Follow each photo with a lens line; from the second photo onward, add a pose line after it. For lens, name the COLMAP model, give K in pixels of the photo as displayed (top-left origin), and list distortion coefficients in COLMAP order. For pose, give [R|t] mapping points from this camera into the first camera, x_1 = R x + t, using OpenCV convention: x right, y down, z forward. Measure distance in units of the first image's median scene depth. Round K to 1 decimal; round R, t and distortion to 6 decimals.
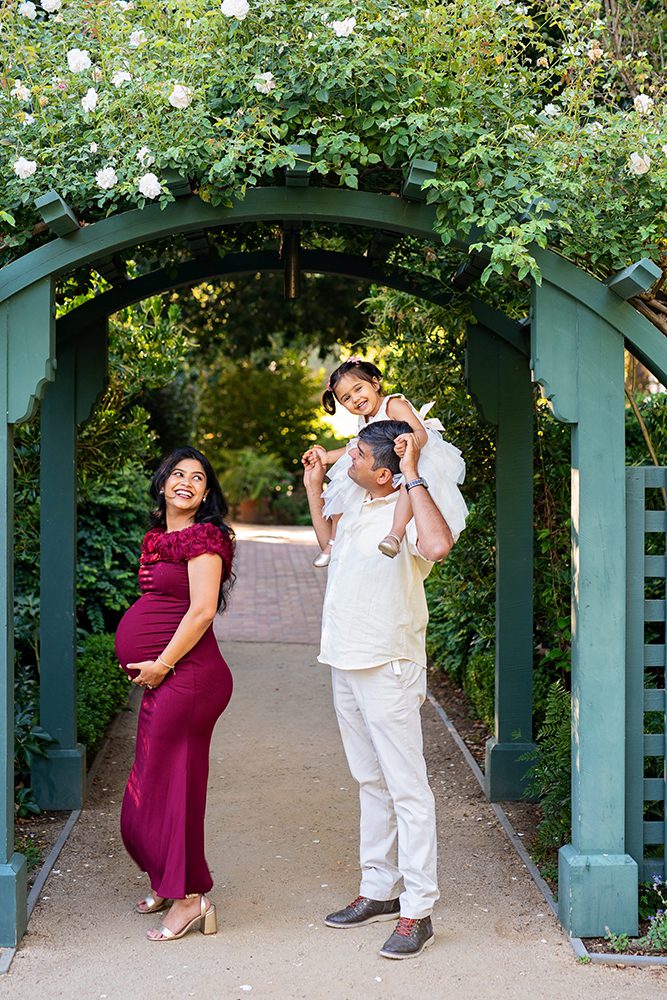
lens RADIAL K [[2142.7, 0, 424.3], [0, 2142.7, 434.6], [0, 0, 1]] dist [-0.031331, 0.225679]
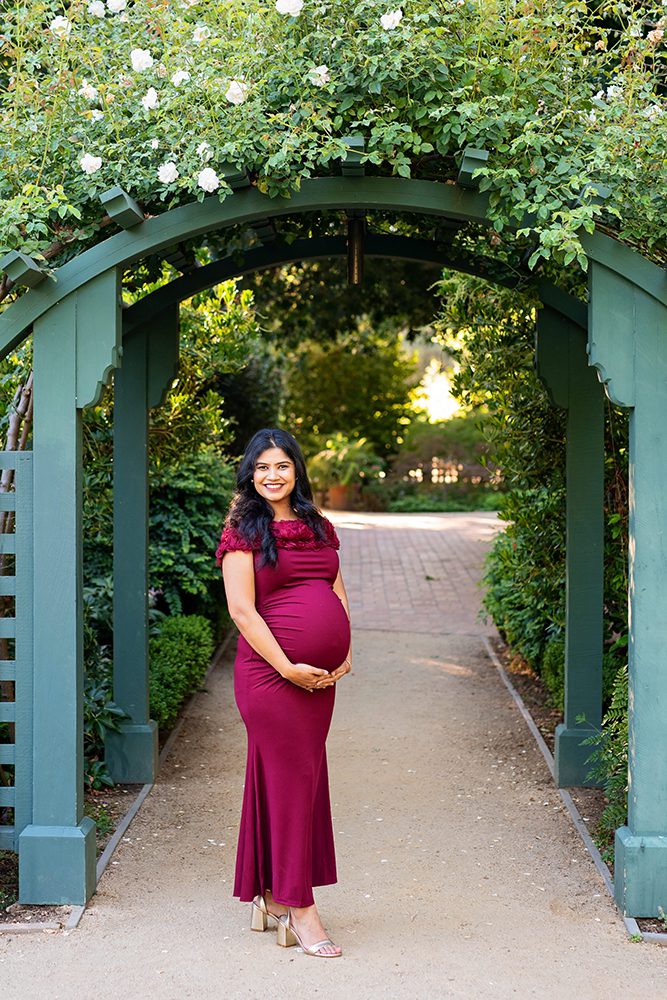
lens RADIAL K [[2283.7, 0, 129.1], [0, 2283.7, 485.1], [0, 0, 1]] dist [-0.029996, 0.286309]
pose [[0.983303, 0.003631, -0.181938, 0.026195], [0.001657, 0.999581, 0.028907, -0.000016], [0.181967, -0.028725, 0.982885, -0.072880]]
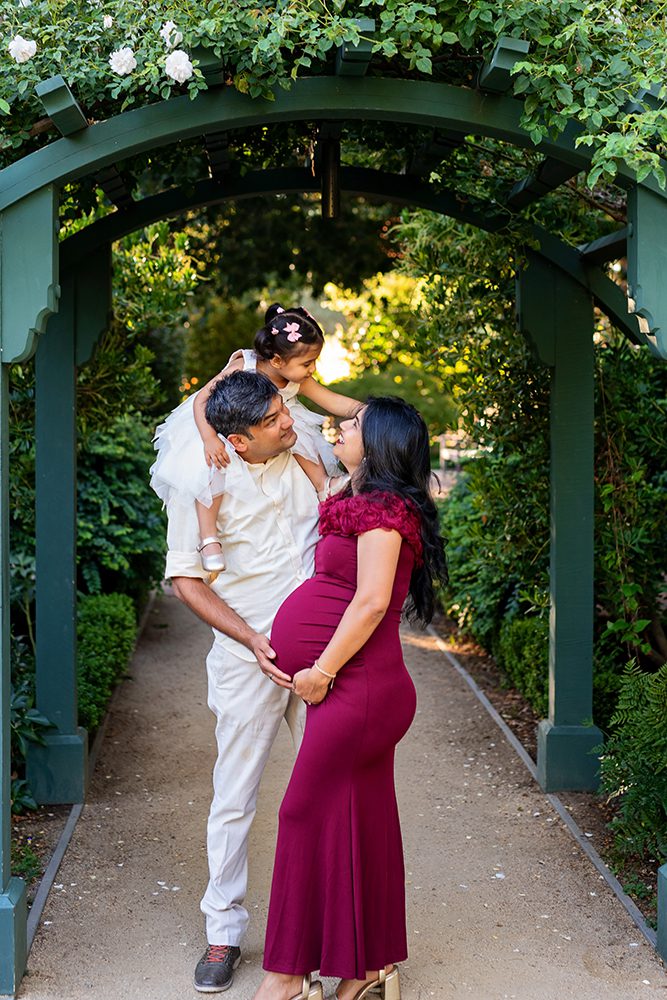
lens RADIAL K [[1979.8, 0, 375.4], [0, 1979.8, 418.1], [0, 0, 1]] dist [0.008515, 0.053354]
pose [[0.999997, -0.000925, 0.002276, -0.039941], [0.000882, 0.999822, 0.018843, 0.001432], [-0.002293, -0.018841, 0.999820, 0.179283]]
